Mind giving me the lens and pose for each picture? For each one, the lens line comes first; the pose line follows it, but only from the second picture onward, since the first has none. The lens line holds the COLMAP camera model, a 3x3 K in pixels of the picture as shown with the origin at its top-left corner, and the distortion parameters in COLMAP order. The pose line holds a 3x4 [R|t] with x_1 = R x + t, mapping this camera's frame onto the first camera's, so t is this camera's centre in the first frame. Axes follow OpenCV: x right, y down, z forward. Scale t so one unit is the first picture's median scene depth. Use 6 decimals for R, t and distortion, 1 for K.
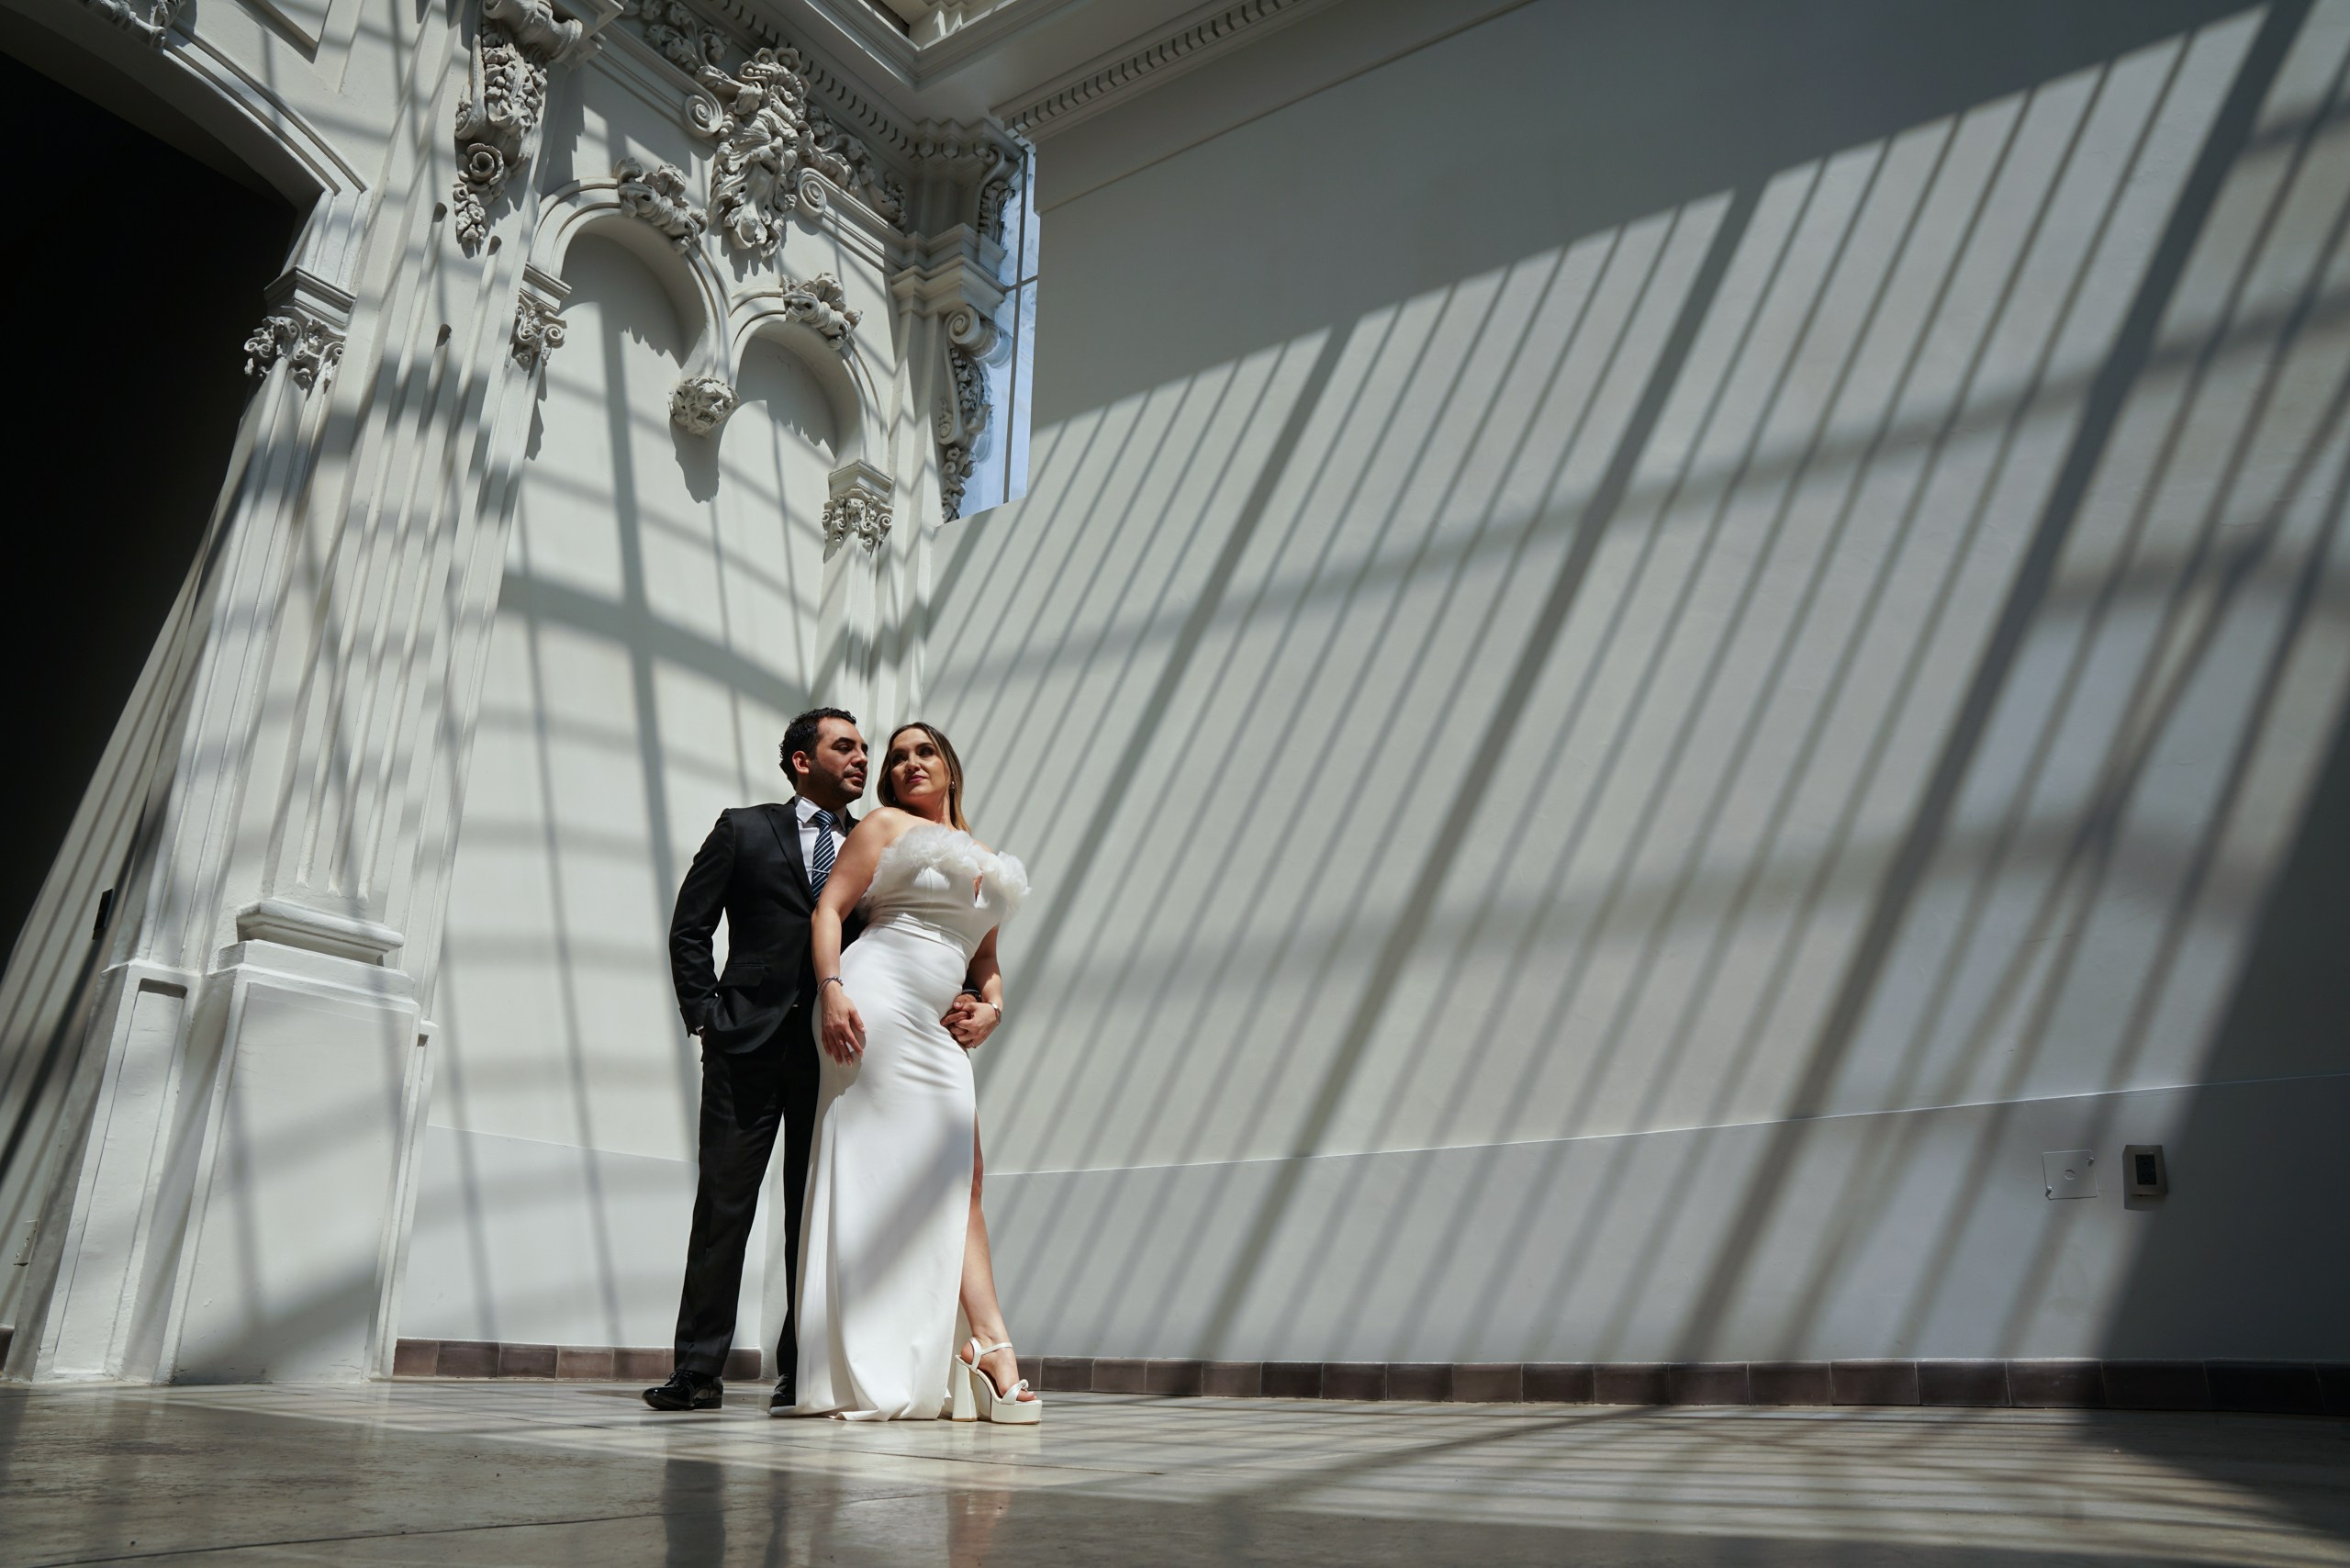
lens RADIAL K [[1620.9, 0, 1175.0], [0, 1620.9, 784.0], [0, 0, 1]] dist [-0.176966, 0.128140]
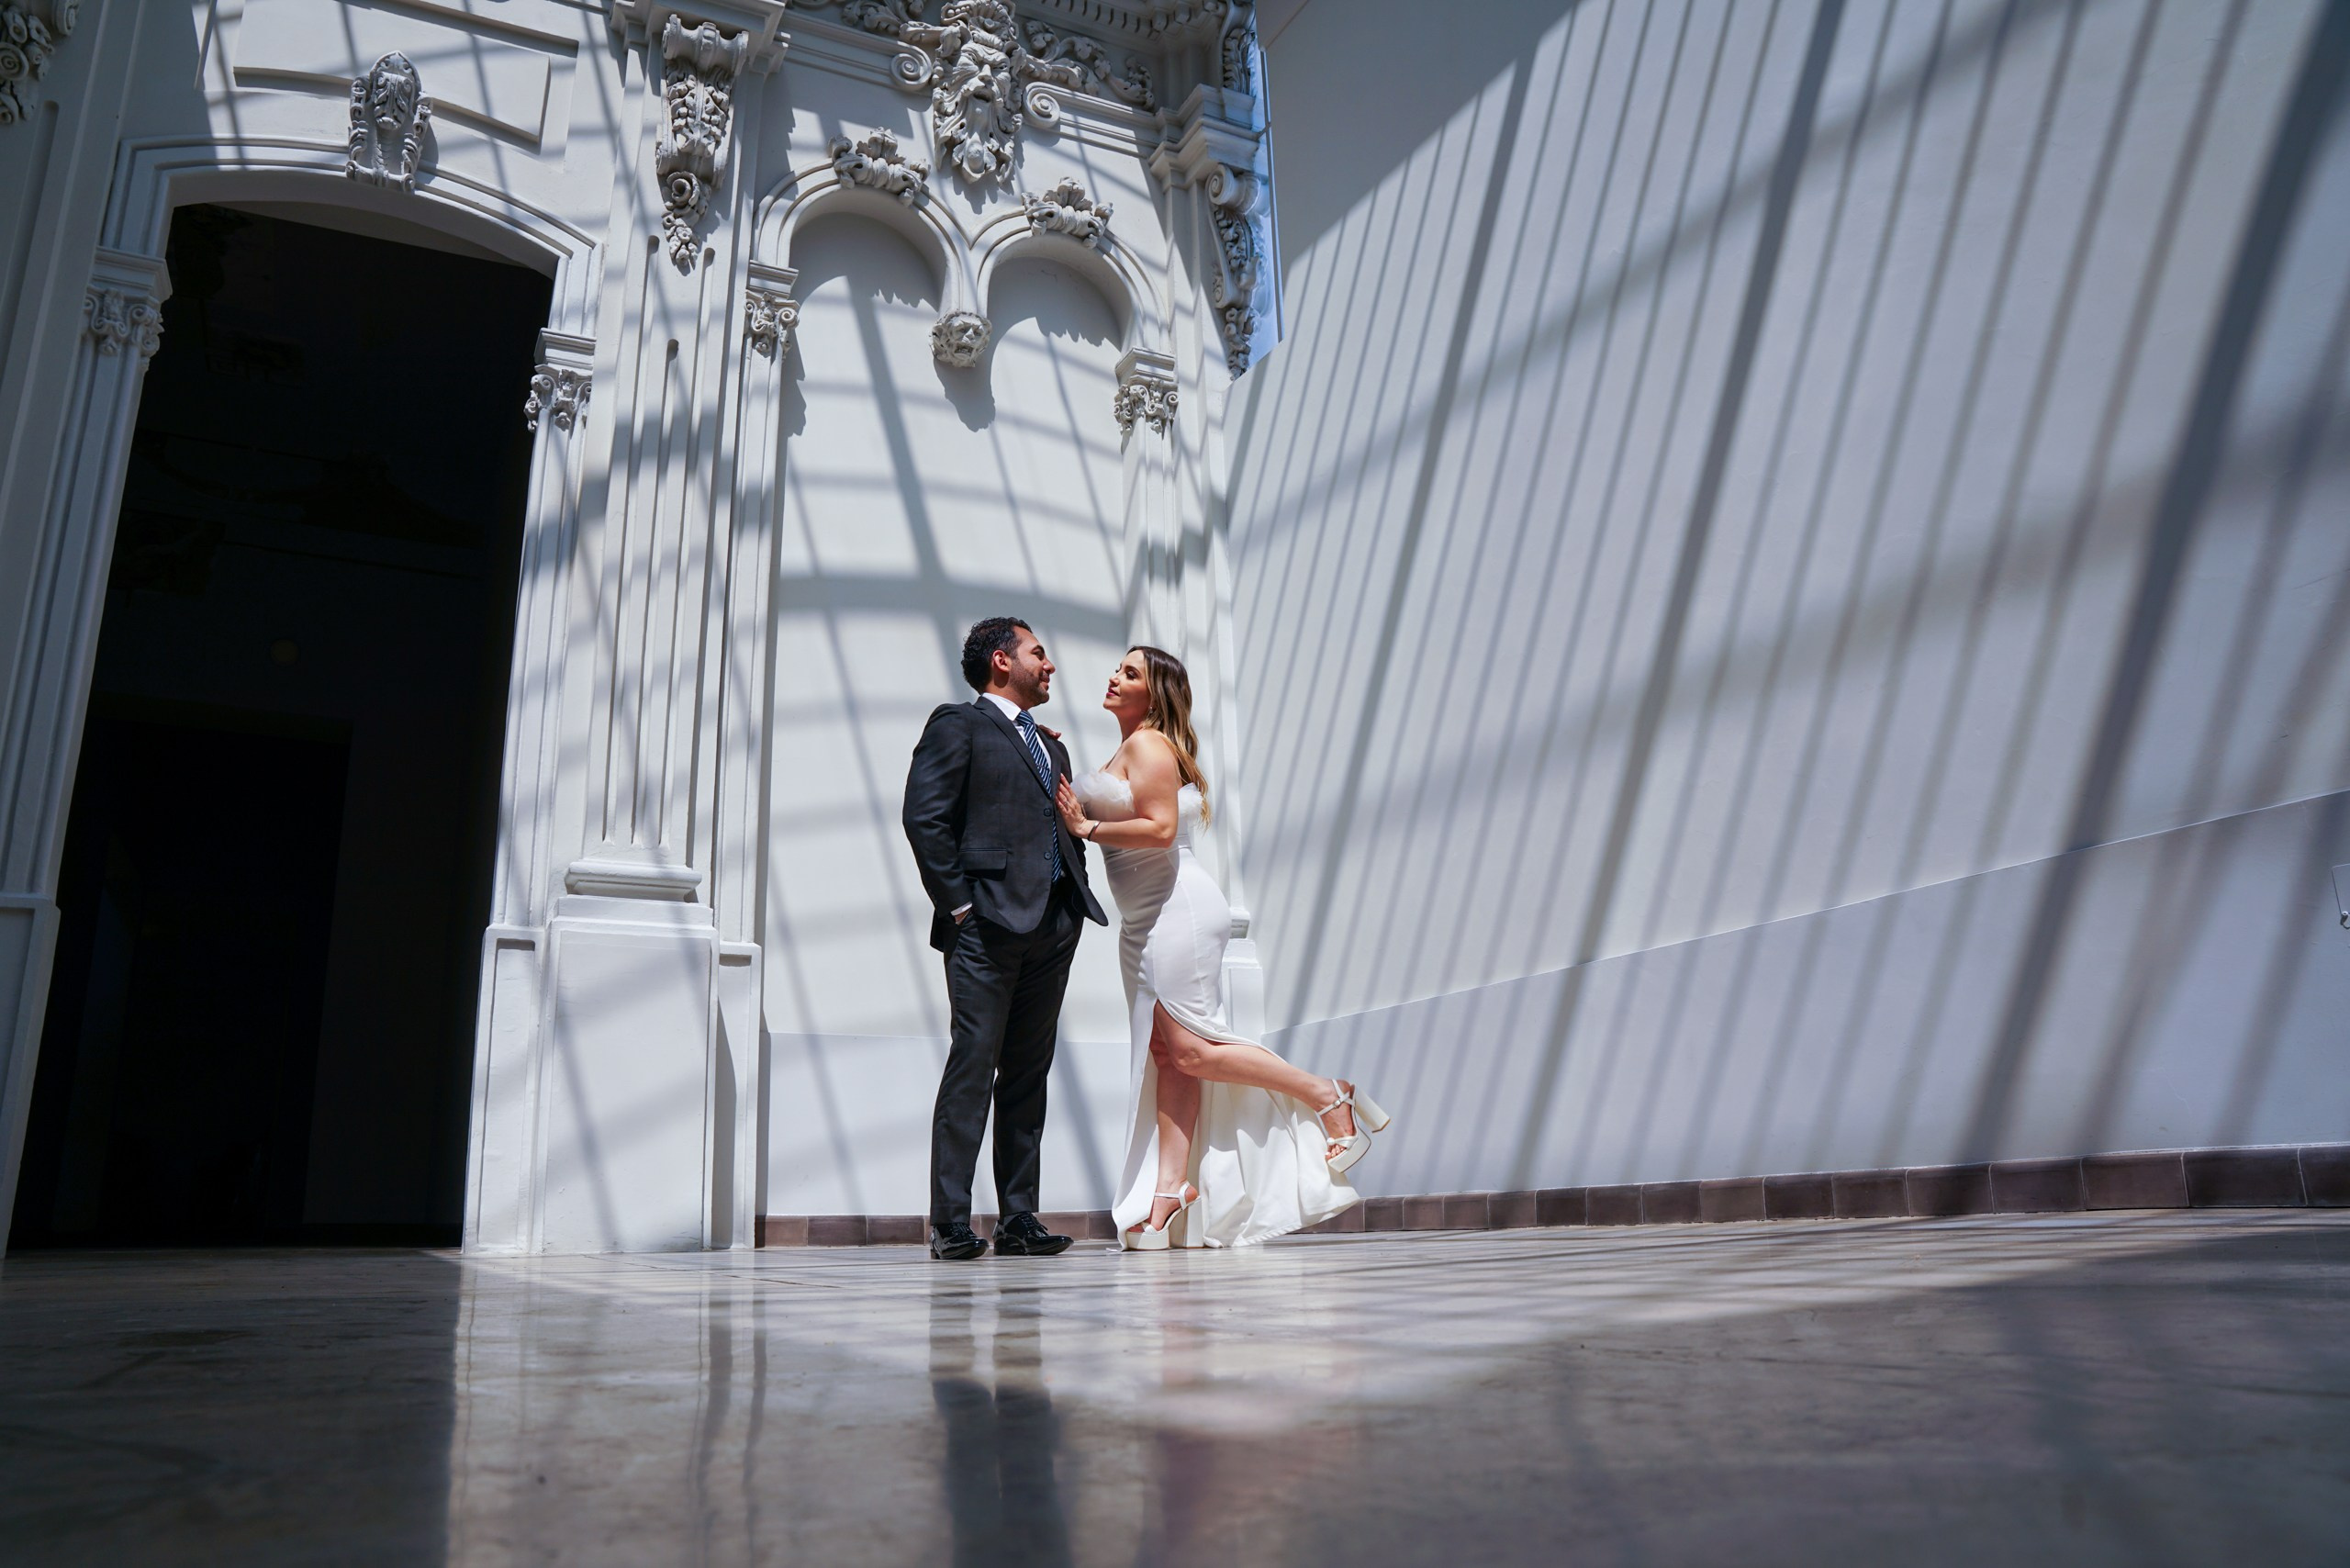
lens RADIAL K [[1620.9, 0, 1175.0], [0, 1620.9, 784.0], [0, 0, 1]] dist [-0.176966, 0.128140]
pose [[0.882893, -0.158545, -0.442000, 0.268567], [0.193899, 0.980373, 0.035653, 0.044682], [0.427673, -0.117181, 0.896306, 0.077614]]
